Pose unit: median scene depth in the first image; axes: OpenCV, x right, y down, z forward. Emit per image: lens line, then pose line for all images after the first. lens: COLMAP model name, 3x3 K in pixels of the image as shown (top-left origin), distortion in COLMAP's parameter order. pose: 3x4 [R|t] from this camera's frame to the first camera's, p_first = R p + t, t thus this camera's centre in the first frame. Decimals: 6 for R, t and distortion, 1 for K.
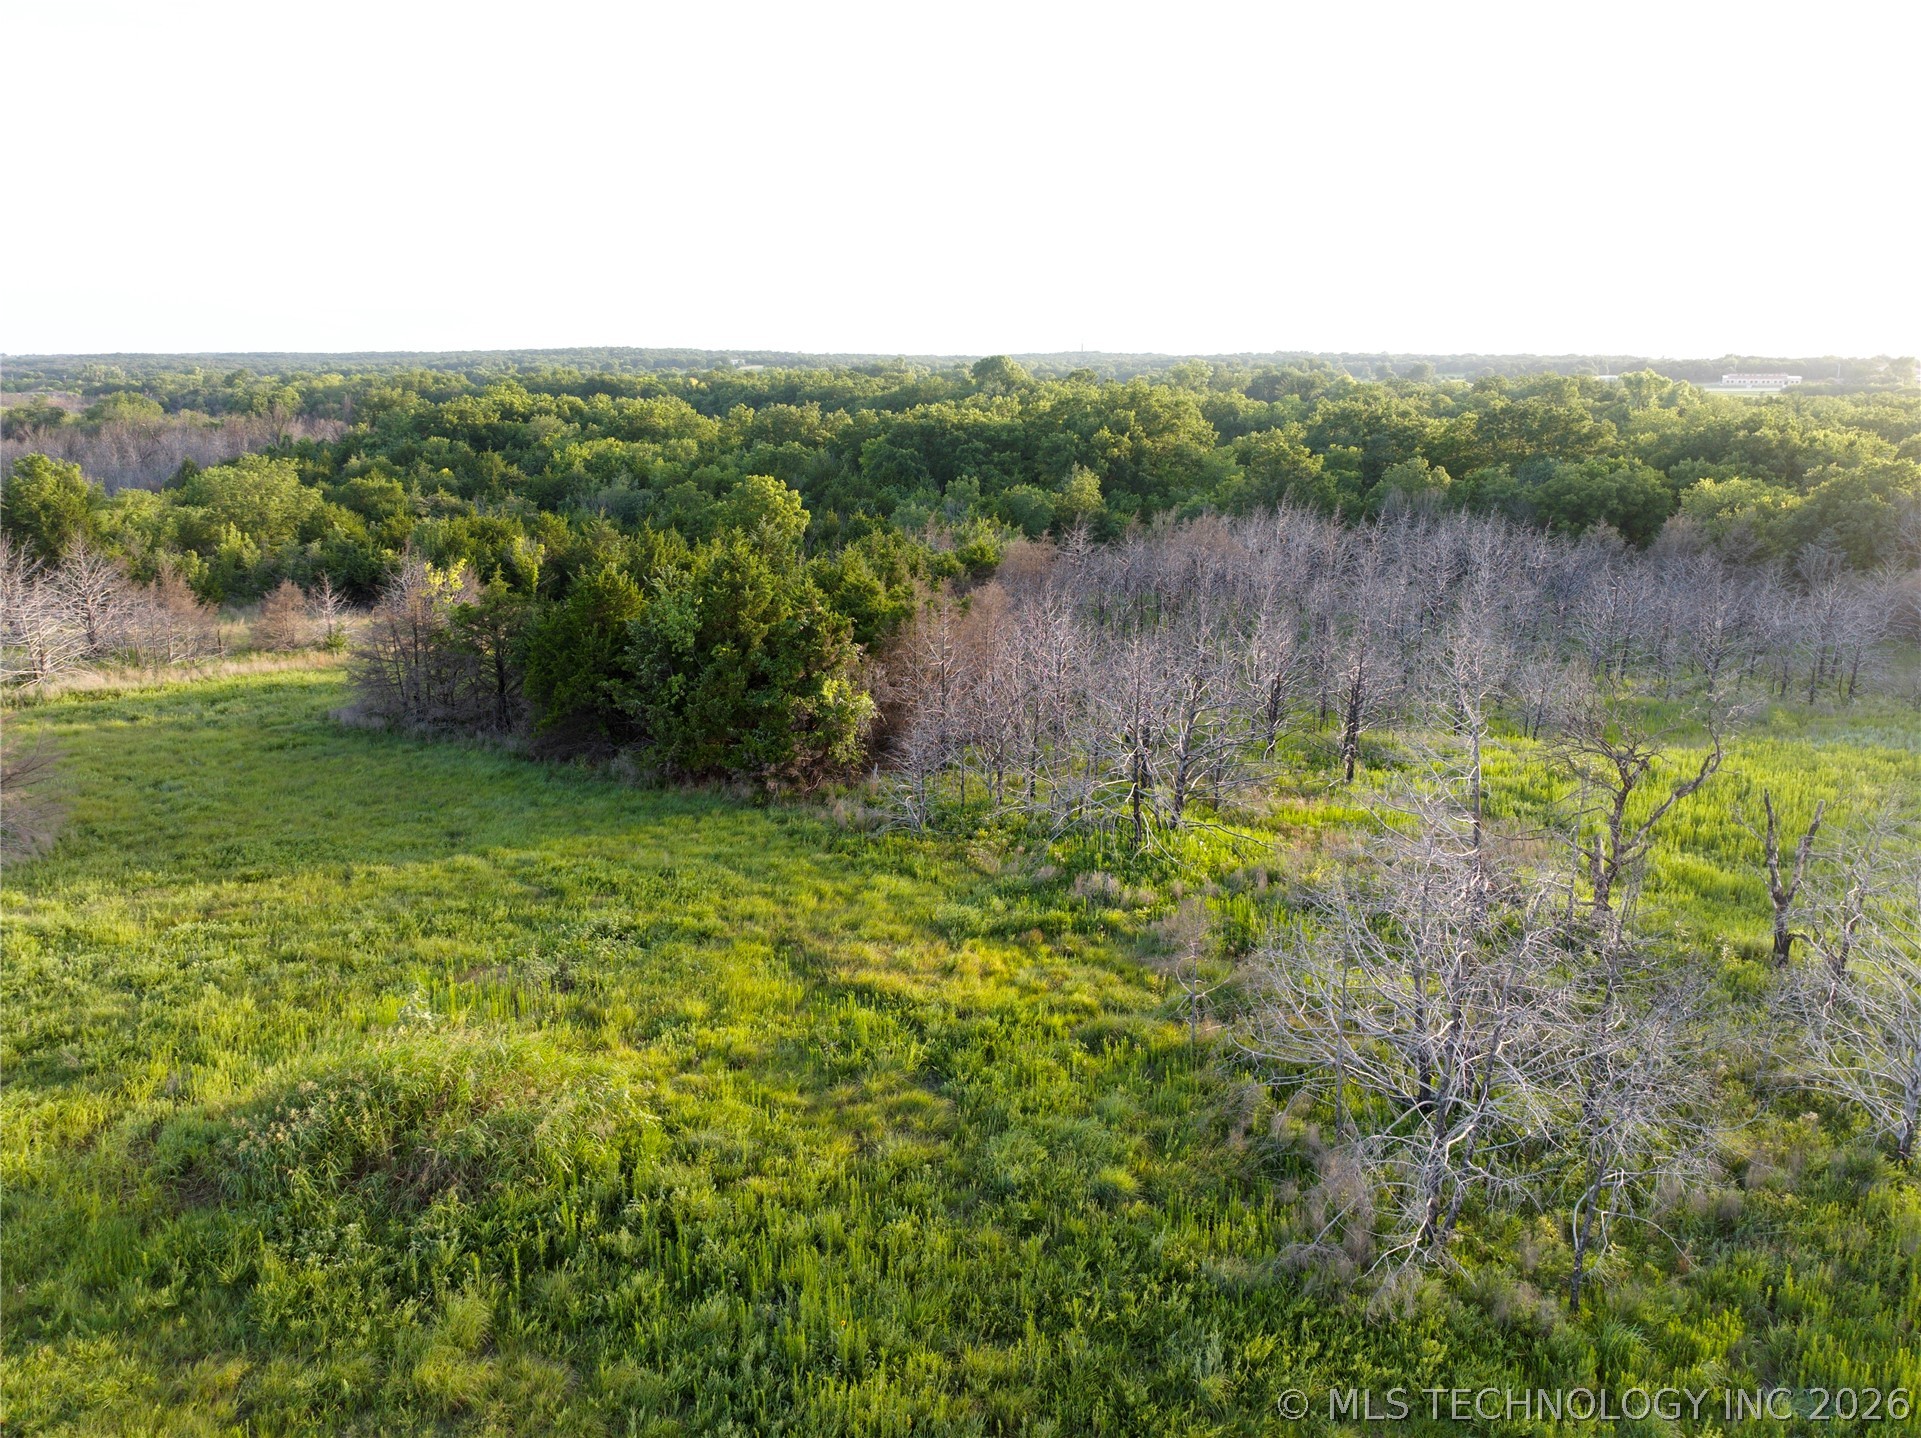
lens RADIAL K [[1352.5, 0, 964.5], [0, 1352.5, 758.5], [0, 0, 1]] dist [-0.044779, 0.008167]
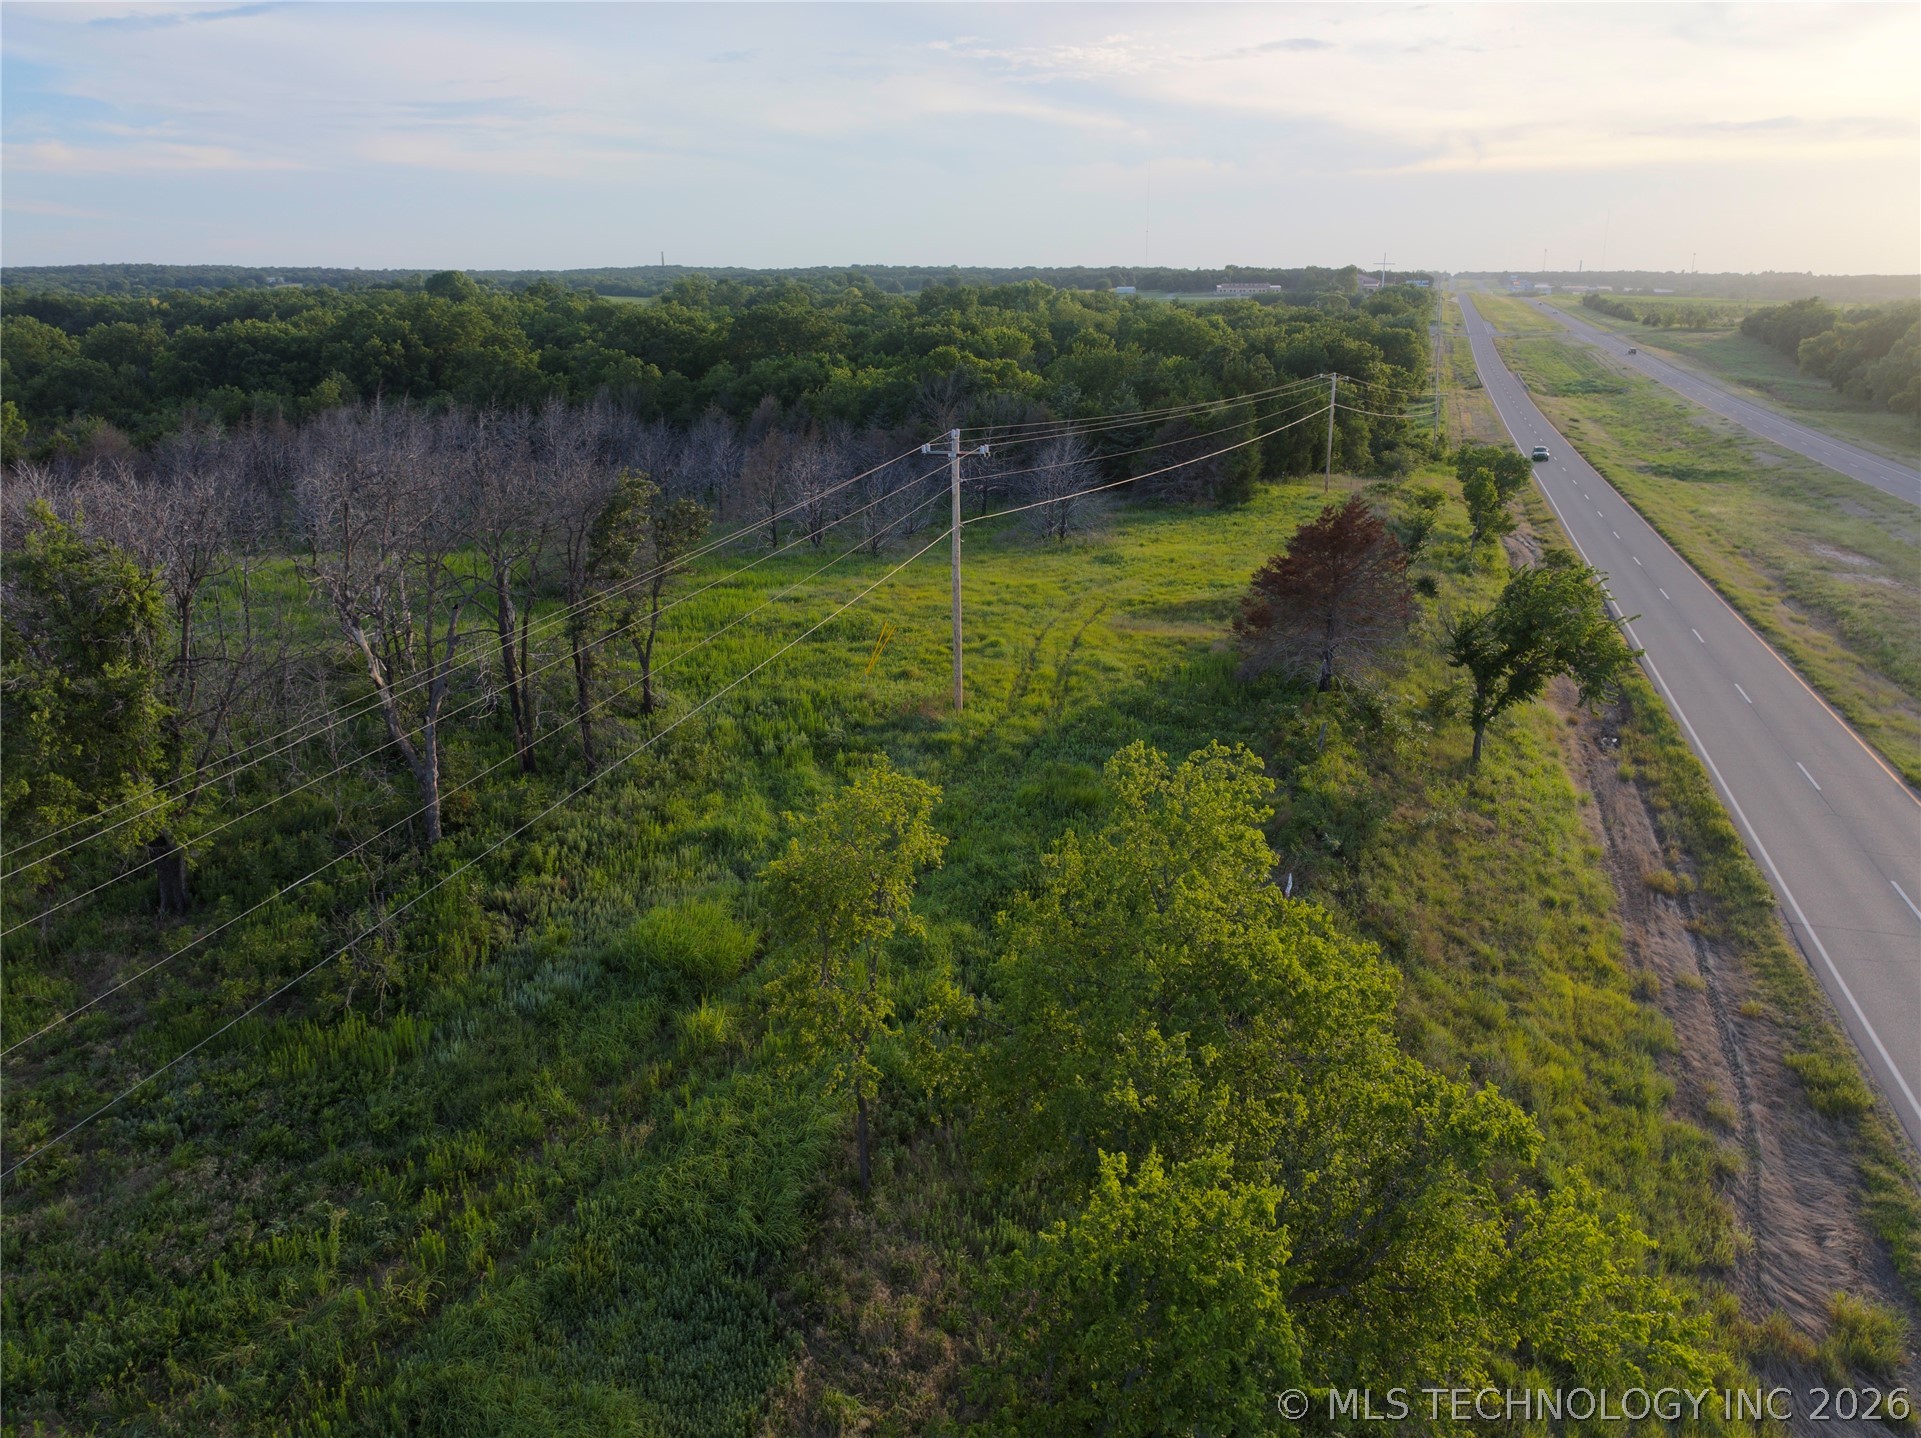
lens RADIAL K [[1352.5, 0, 971.5], [0, 1352.5, 723.0], [0, 0, 1]] dist [-0.044779, 0.008167]
pose [[0.960270, -0.085754, 0.265571, 0.751777], [0.076636, 0.996064, 0.044528, 0.167684], [-0.268344, -0.022407, 0.963063, -0.547264]]
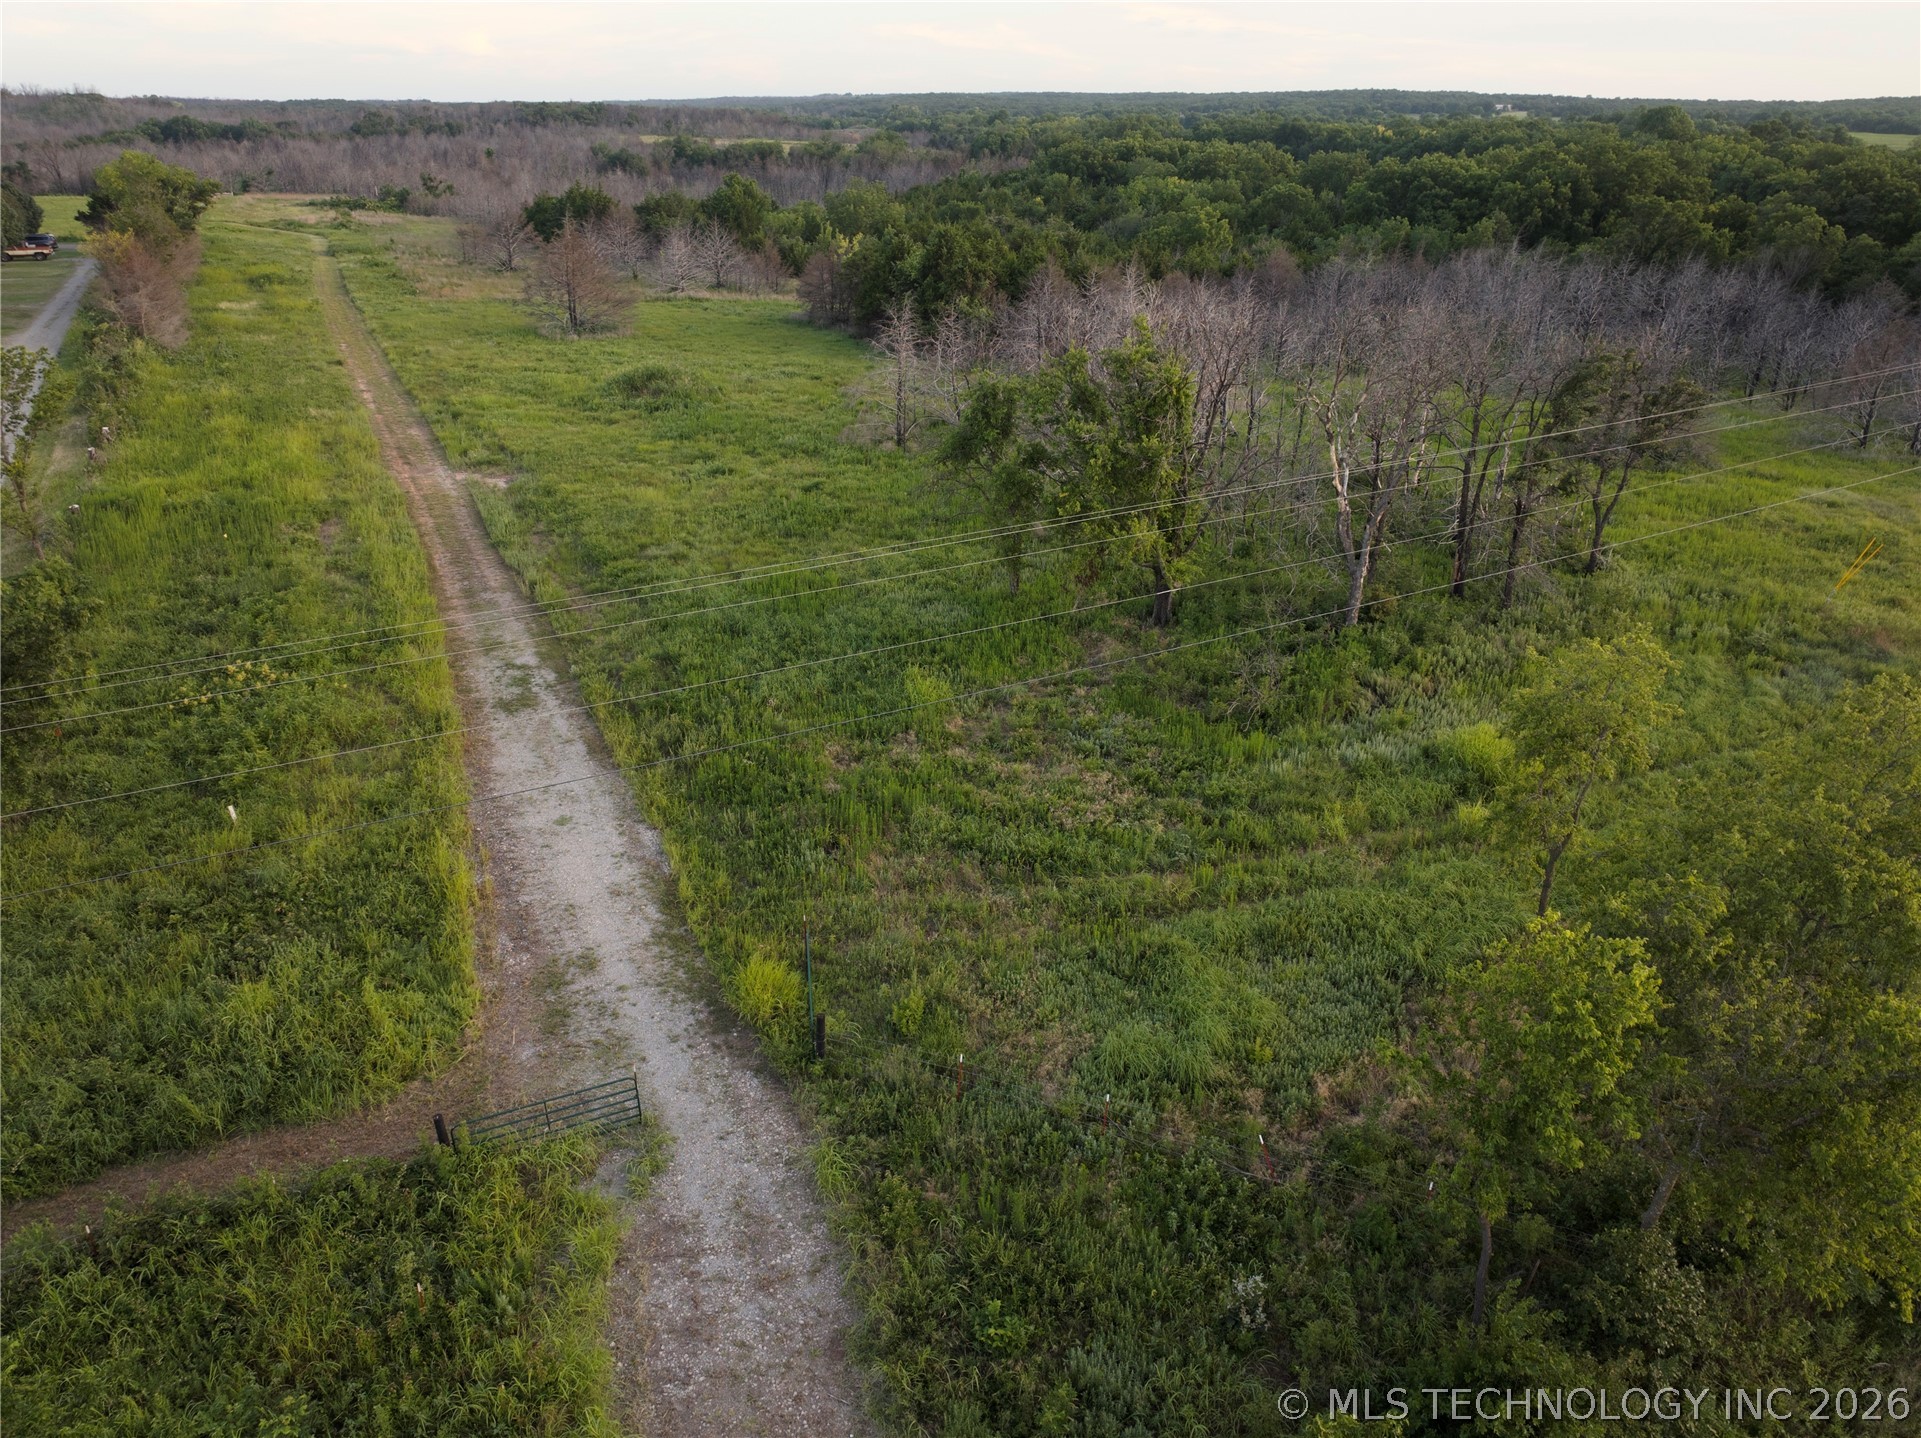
lens RADIAL K [[1352.5, 0, 962.8], [0, 1352.5, 712.5], [0, 0, 1]] dist [-0.044779, 0.008167]
pose [[0.860701, 0.203698, -0.466584, 0.864023], [-0.136469, 0.975240, 0.174022, 0.175898], [0.490479, -0.086107, 0.867189, -0.679559]]
